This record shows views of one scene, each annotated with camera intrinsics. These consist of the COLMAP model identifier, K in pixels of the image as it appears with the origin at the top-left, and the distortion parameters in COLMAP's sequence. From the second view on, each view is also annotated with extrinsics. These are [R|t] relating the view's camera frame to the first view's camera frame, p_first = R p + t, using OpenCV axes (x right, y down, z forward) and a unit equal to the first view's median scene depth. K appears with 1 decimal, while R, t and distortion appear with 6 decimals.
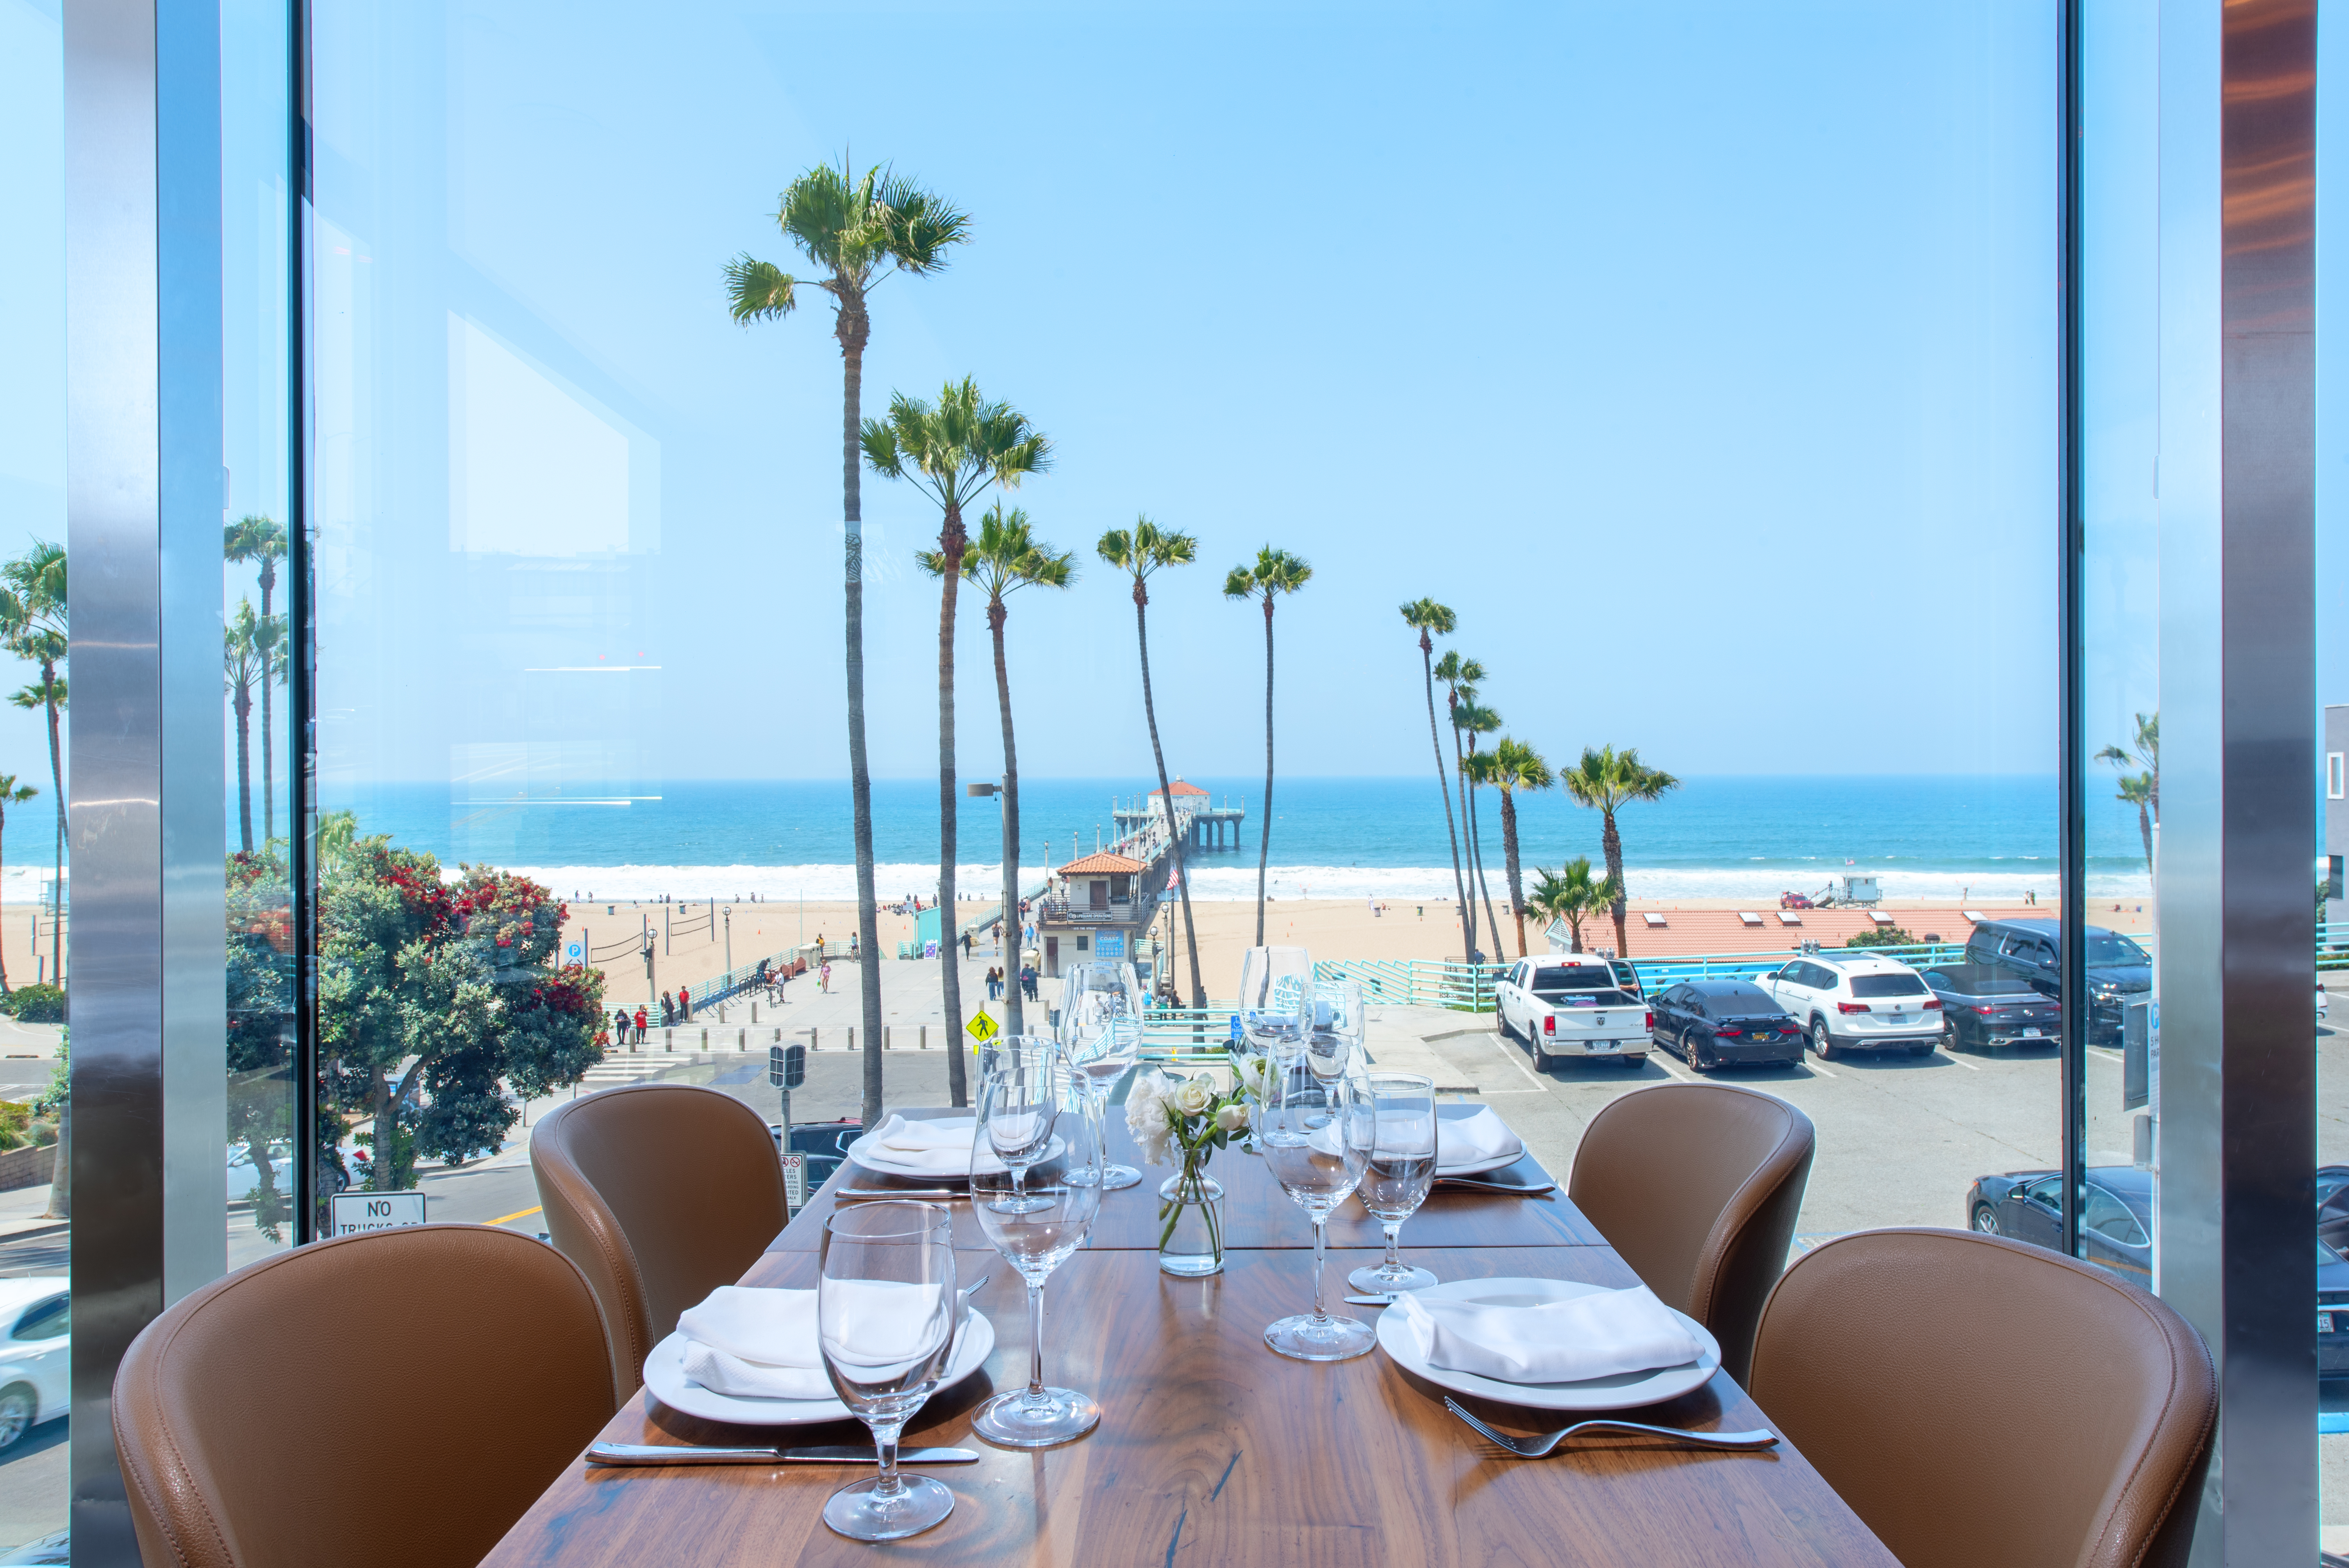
lens RADIAL K [[1462.9, 0, 1198.9], [0, 1462.9, 795.8], [0, 0, 1]] dist [-0.040291, -0.000129]
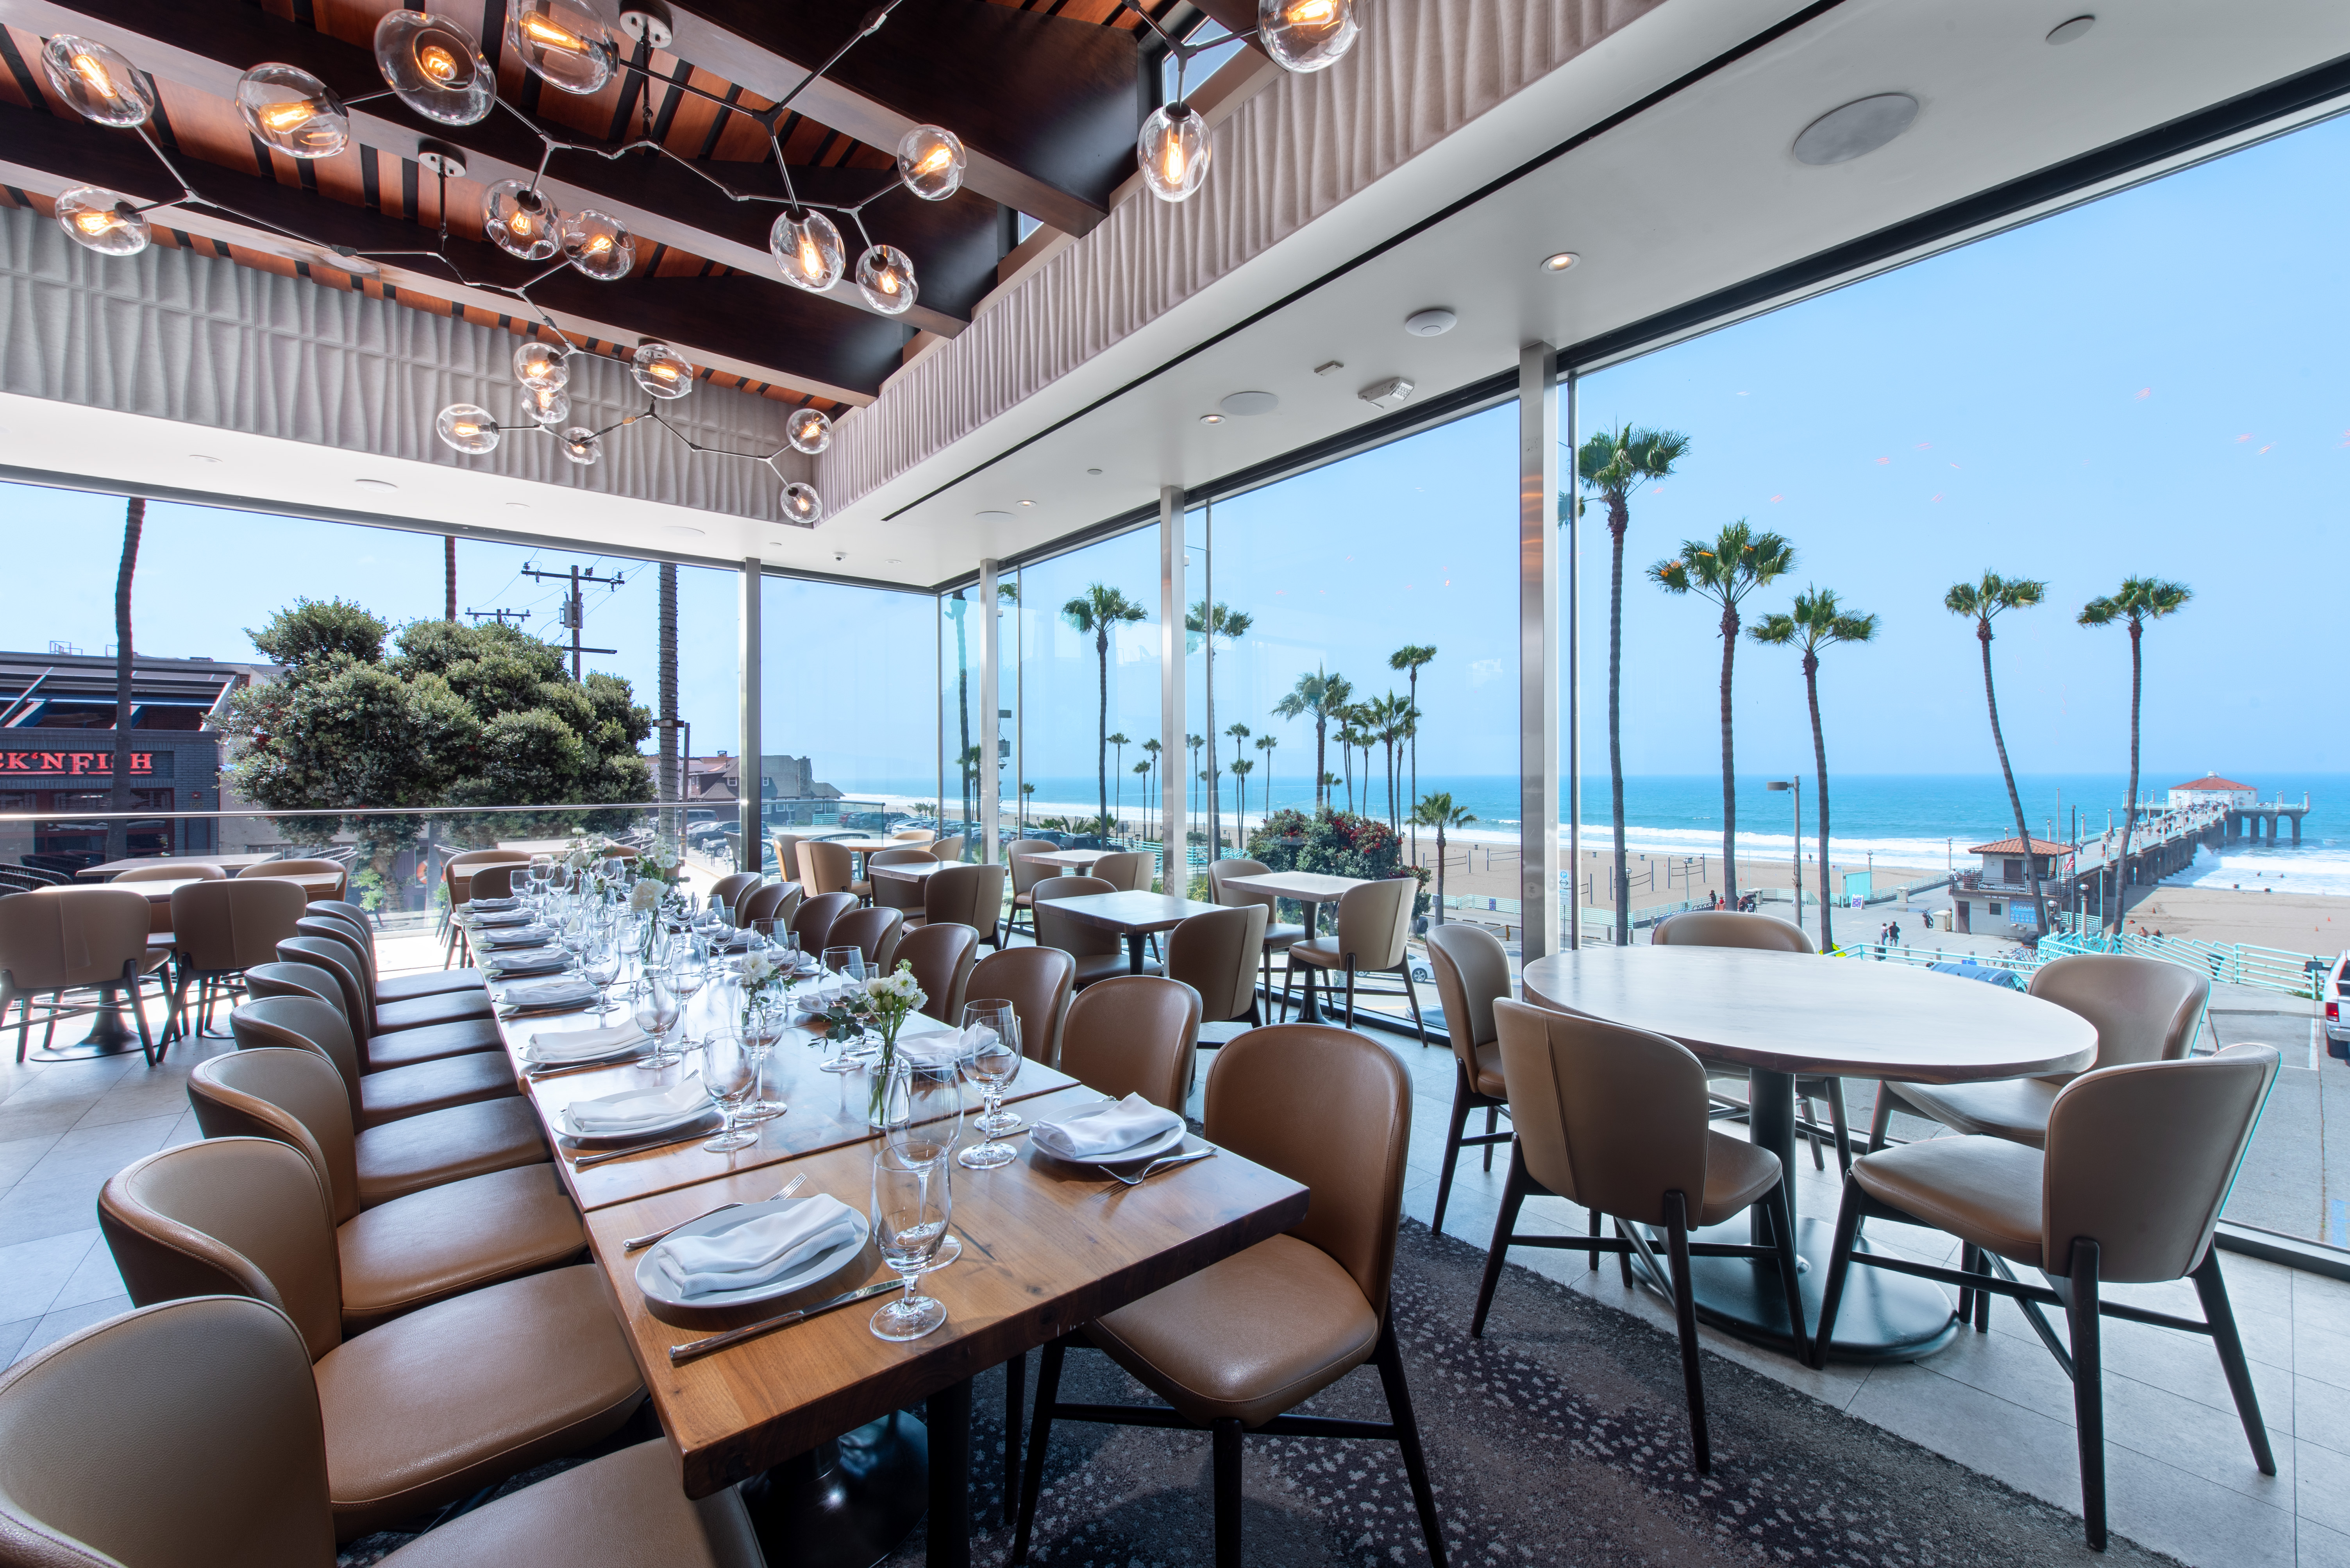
lens RADIAL K [[911.5, 0, 1185.0], [0, 911.5, 794.6], [0, 0, 1]] dist [0.005057, -0.000332]
pose [[0.645727, 0.017669, -0.763364, 0.121178], [-0.010007, 0.999842, 0.014677, -0.001460], [0.763503, -0.001839, 0.645802, -0.047423]]
